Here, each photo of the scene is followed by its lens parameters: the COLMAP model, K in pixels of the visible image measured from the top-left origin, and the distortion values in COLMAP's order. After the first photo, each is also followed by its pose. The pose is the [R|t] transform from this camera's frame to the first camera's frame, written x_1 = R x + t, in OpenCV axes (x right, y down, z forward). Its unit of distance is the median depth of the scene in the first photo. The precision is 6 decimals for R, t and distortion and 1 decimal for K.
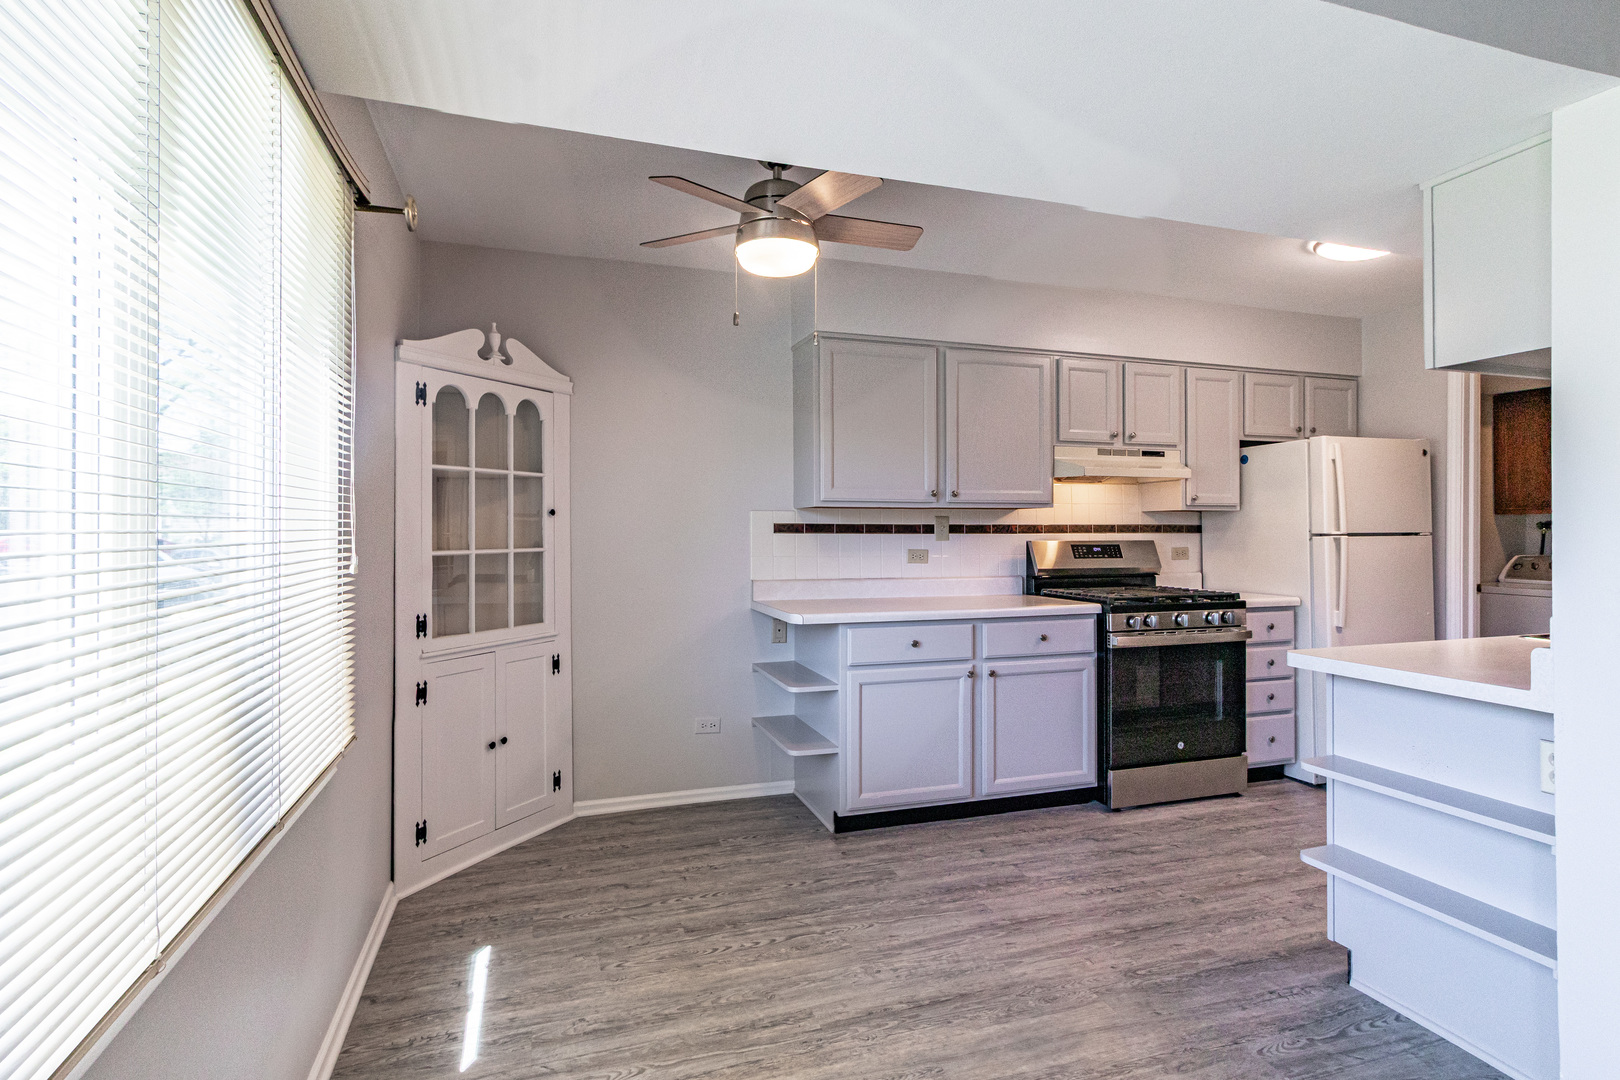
lens RADIAL K [[772.2, 0, 801.6], [0, 772.2, 525.4], [0, 0, 1]] dist [0.001998, 0.000219]
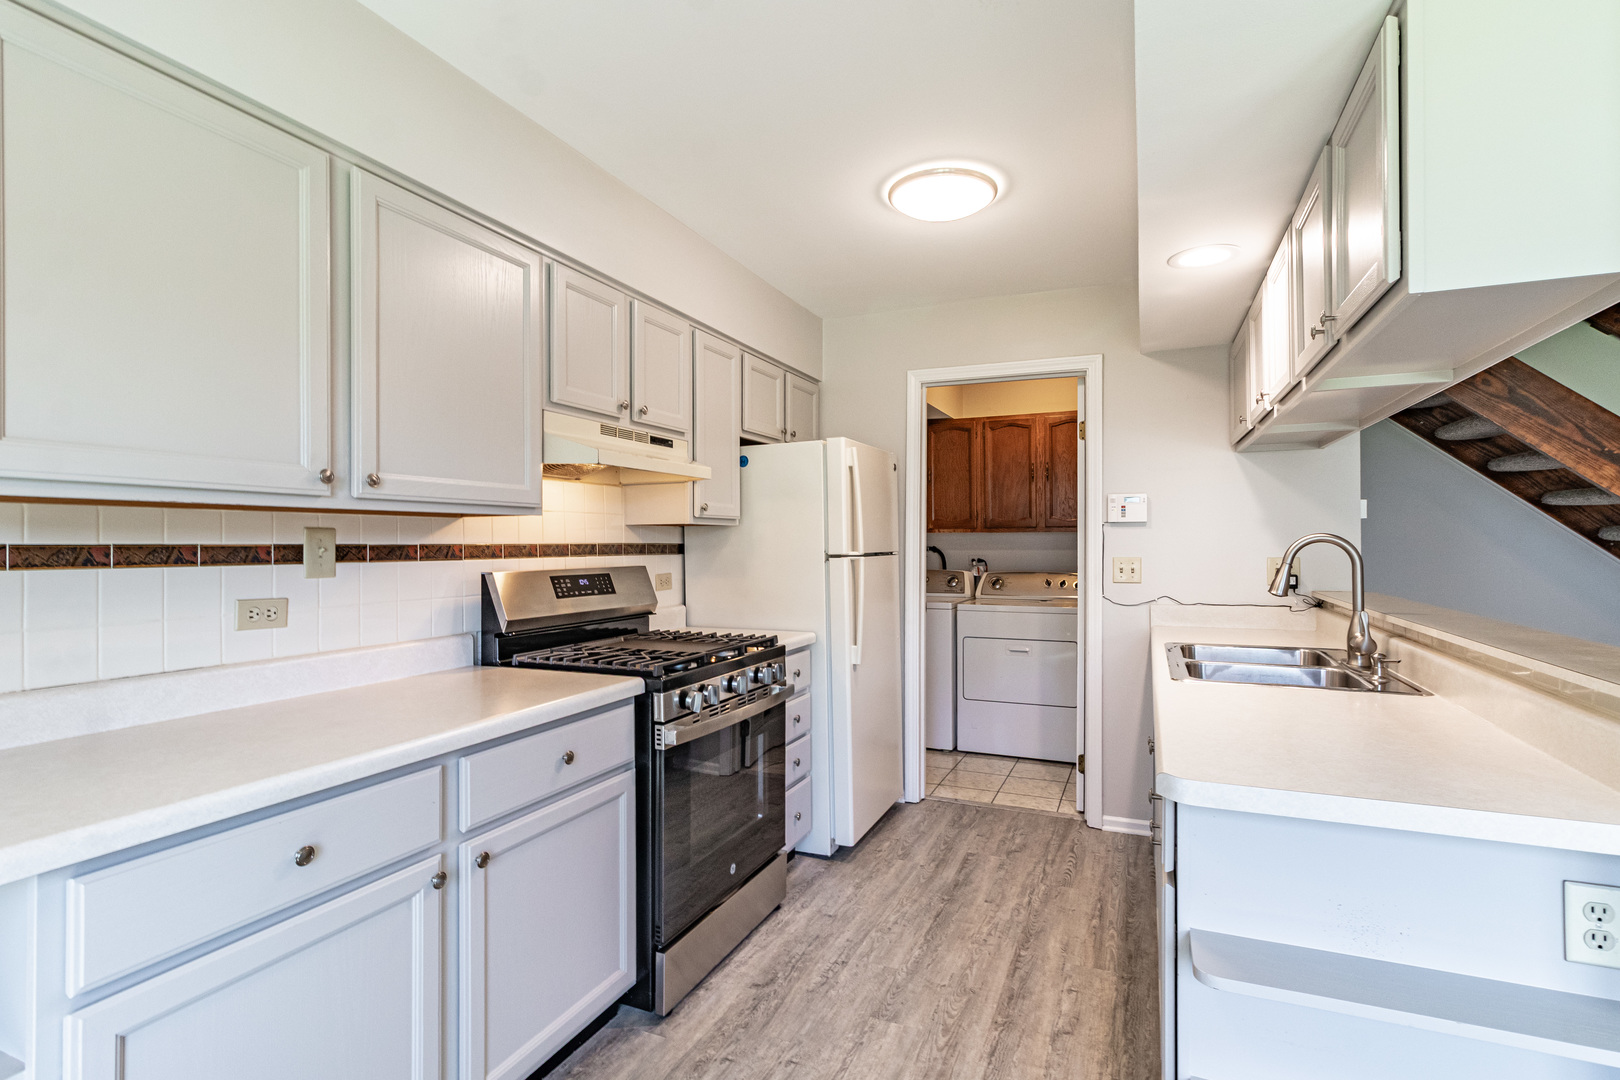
lens RADIAL K [[773.3, 0, 797.1], [0, 773.3, 542.8], [0, 0, 1]] dist [-0.000304, 0.000708]
pose [[0.663373, -0.000587, 0.748288, 0.017200], [-0.002598, 0.999992, 0.003088, -0.004684], [-0.748284, -0.003992, 0.663366, 0.469553]]
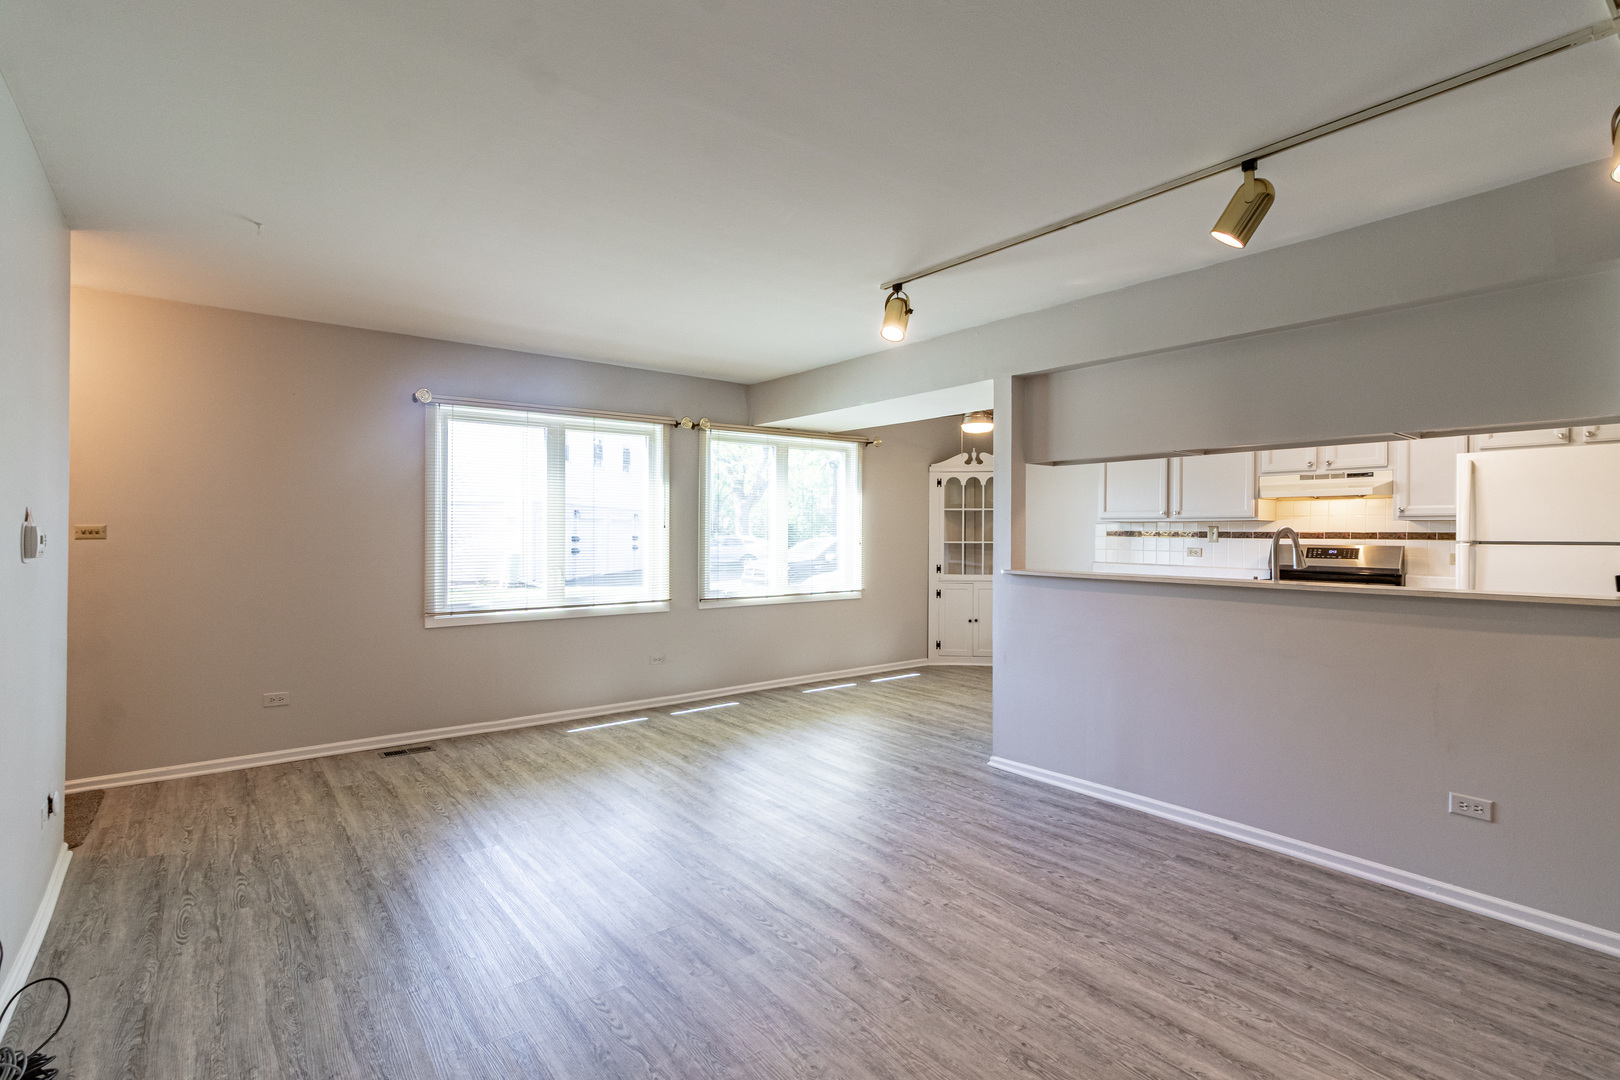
lens RADIAL K [[772.2, 0, 801.6], [0, 772.2, 525.4], [0, 0, 1]] dist [0.001998, 0.000219]
pose [[0.335941, -0.003065, -0.941878, 1.376485], [0.001016, 0.999995, -0.002891, -0.010308], [0.941882, 0.000014, 0.335943, -0.261814]]
